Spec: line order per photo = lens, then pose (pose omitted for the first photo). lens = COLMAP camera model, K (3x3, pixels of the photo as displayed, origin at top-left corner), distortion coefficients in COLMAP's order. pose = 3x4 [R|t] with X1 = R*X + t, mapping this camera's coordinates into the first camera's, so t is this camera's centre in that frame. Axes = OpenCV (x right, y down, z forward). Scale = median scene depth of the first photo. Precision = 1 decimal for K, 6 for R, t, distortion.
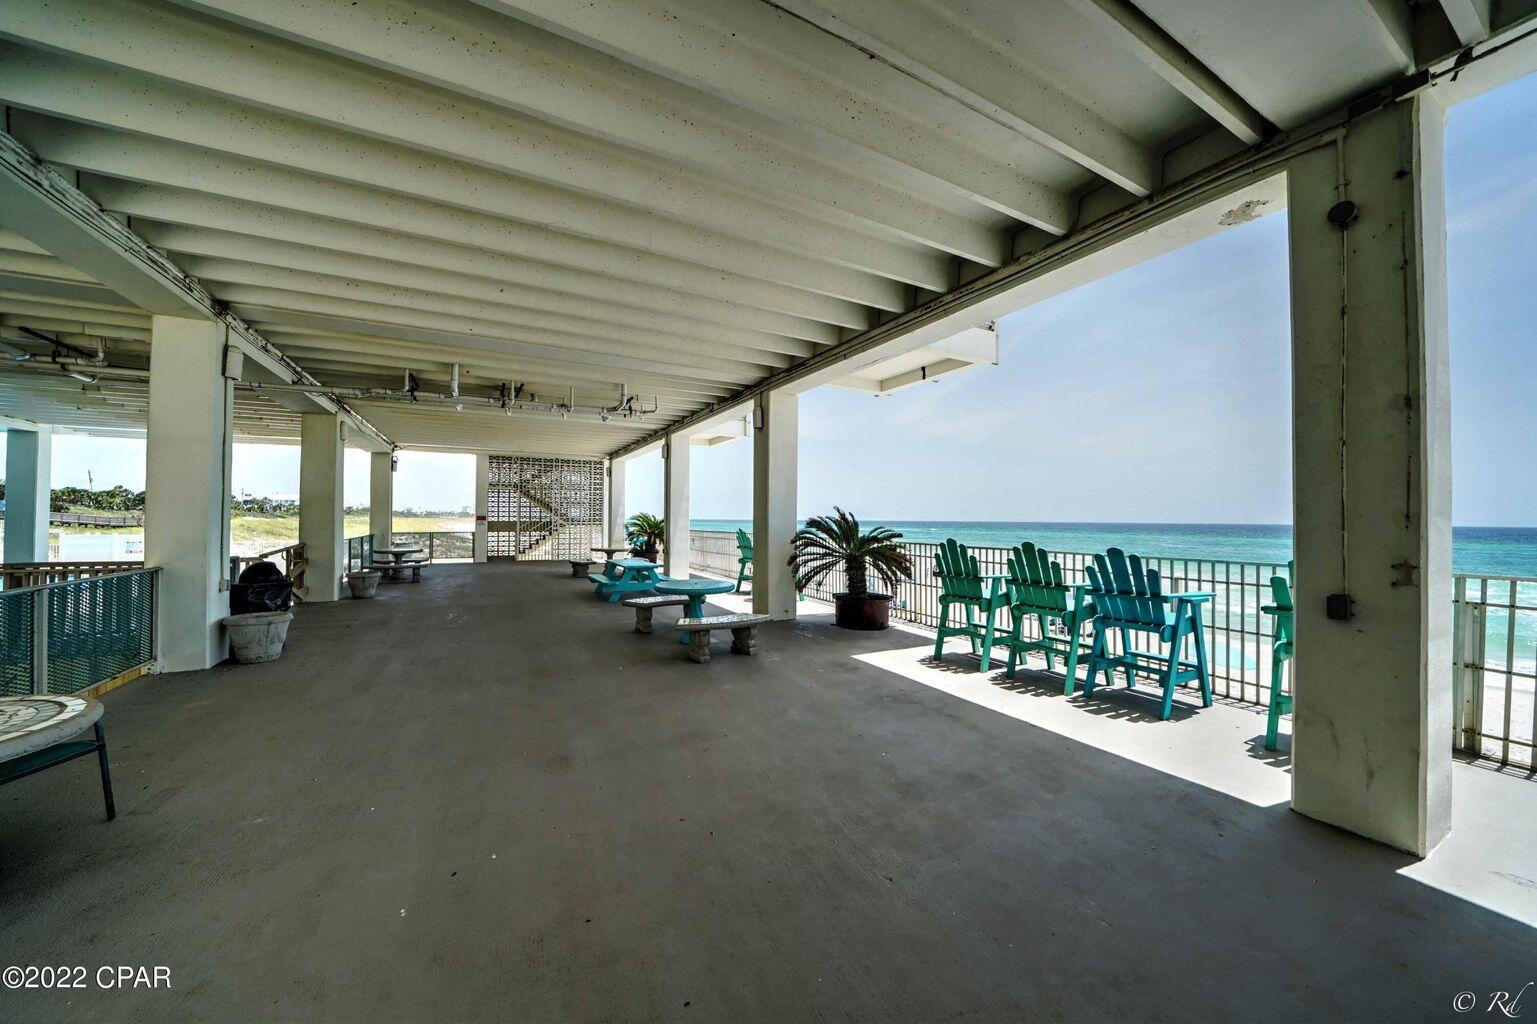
lens RADIAL K [[533.7, 0, 768.5], [0, 533.7, 512.0], [0, 0, 1]] dist [-0.002928, -0.000025]
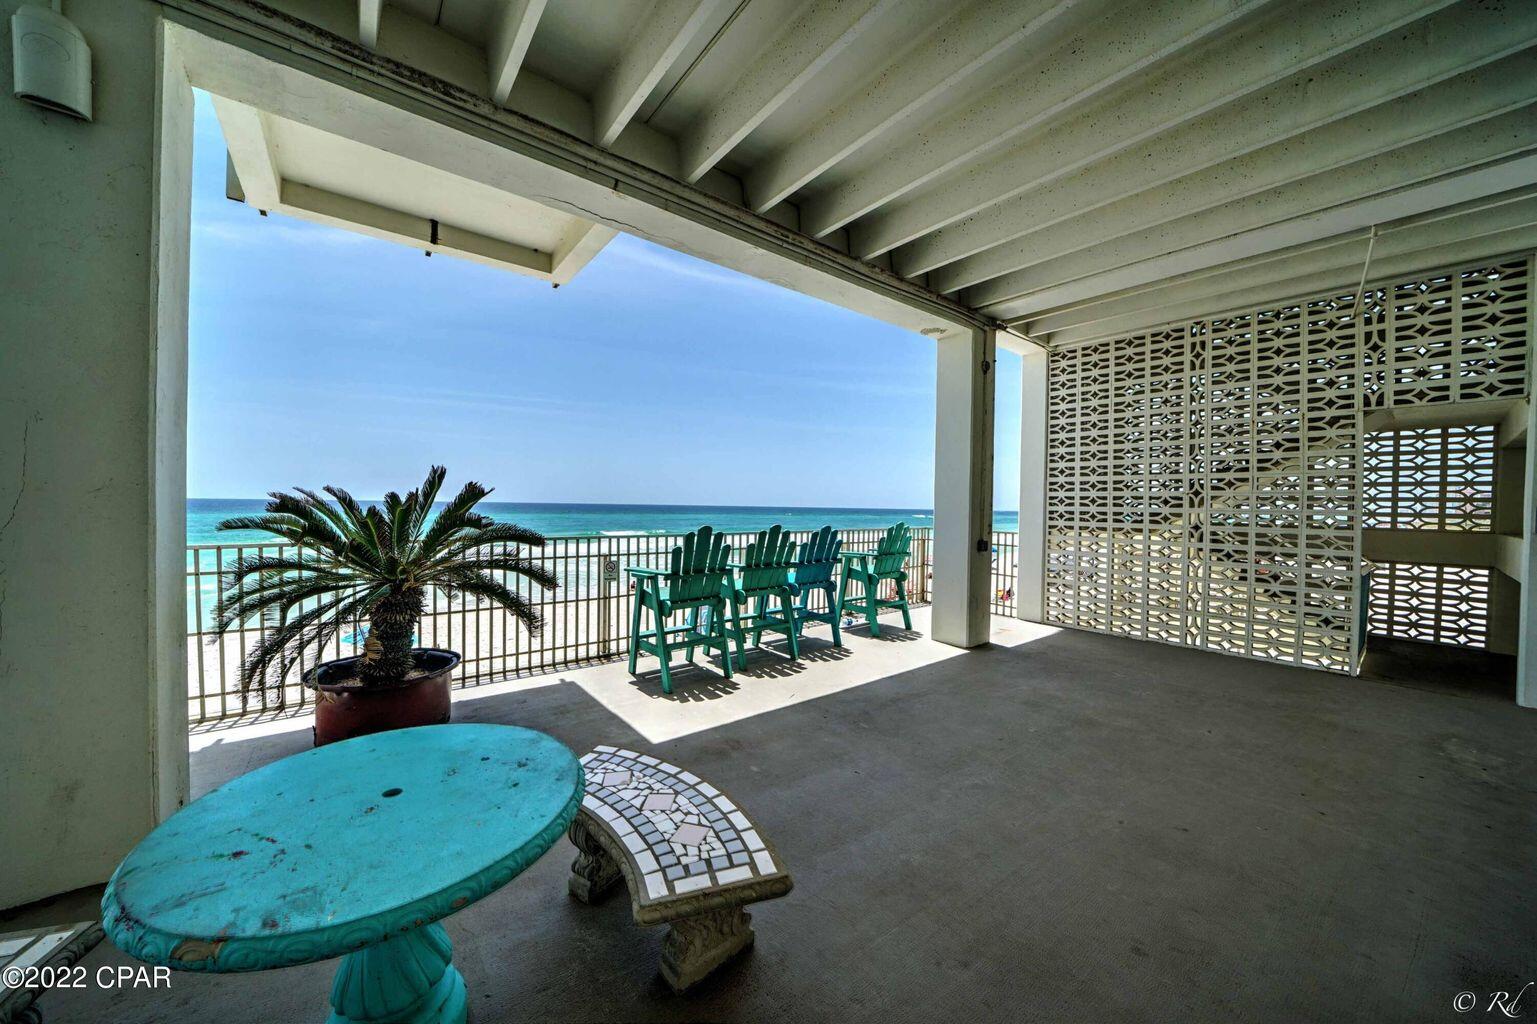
lens RADIAL K [[535.7, 0, 768.5], [0, 535.7, 512.0], [0, 0, 1]] dist [-0.020069, 0.000009]
pose [[-0.171467, -0.021182, 0.984962, -0.511212], [-0.028104, 0.999467, 0.016601, 0.017158], [-0.984789, -0.024835, -0.171971, 1.215526]]
